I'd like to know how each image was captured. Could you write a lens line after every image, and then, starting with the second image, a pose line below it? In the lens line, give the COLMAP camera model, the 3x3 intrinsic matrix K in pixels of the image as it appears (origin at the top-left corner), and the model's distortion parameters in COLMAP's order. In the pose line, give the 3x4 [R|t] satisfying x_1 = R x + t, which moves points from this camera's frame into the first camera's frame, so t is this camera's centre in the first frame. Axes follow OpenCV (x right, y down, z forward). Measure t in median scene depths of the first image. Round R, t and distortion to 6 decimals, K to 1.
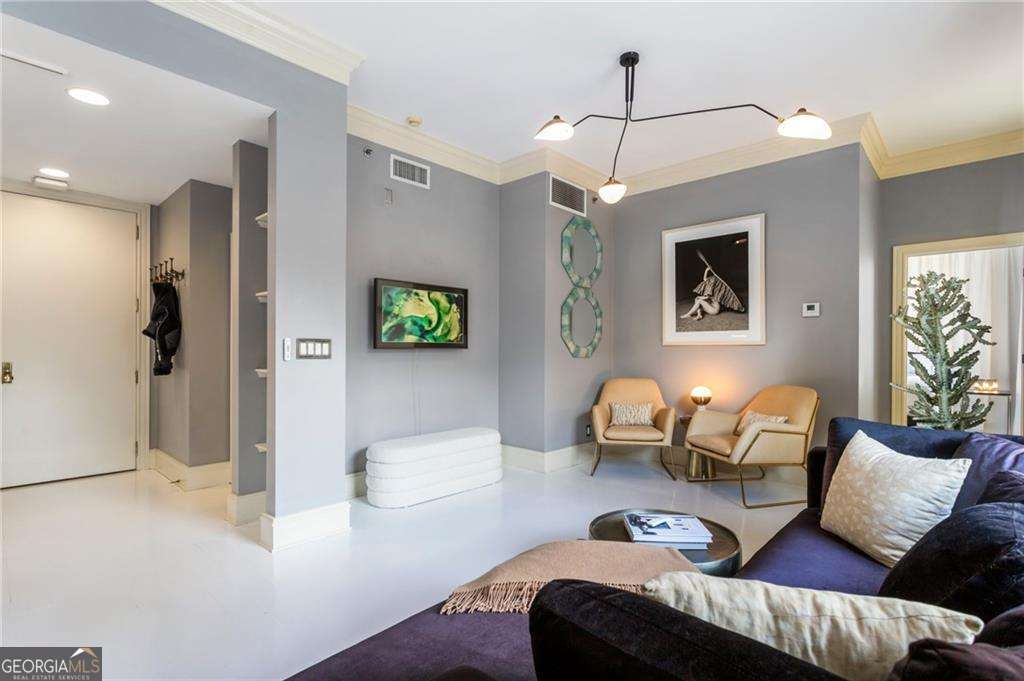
lens RADIAL K [[489.0, 0, 508.4], [0, 489.0, 347.2], [0, 0, 1]] dist [0.001963, 0.000949]
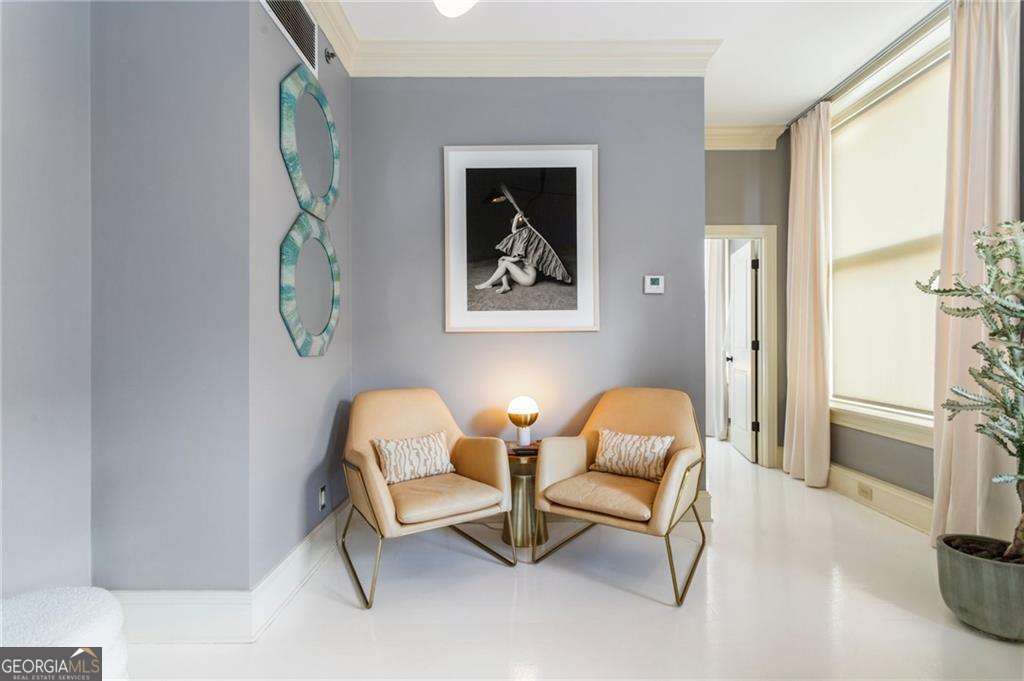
lens RADIAL K [[482.4, 0, 510.9], [0, 482.4, 338.7], [0, 0, 1]] dist [-0.000428, 0.001263]
pose [[0.728354, -0.007383, 0.685162, -0.043586], [0.004787, 0.999972, 0.005687, 0.001305], [-0.685185, -0.000863, 0.728369, 0.543115]]
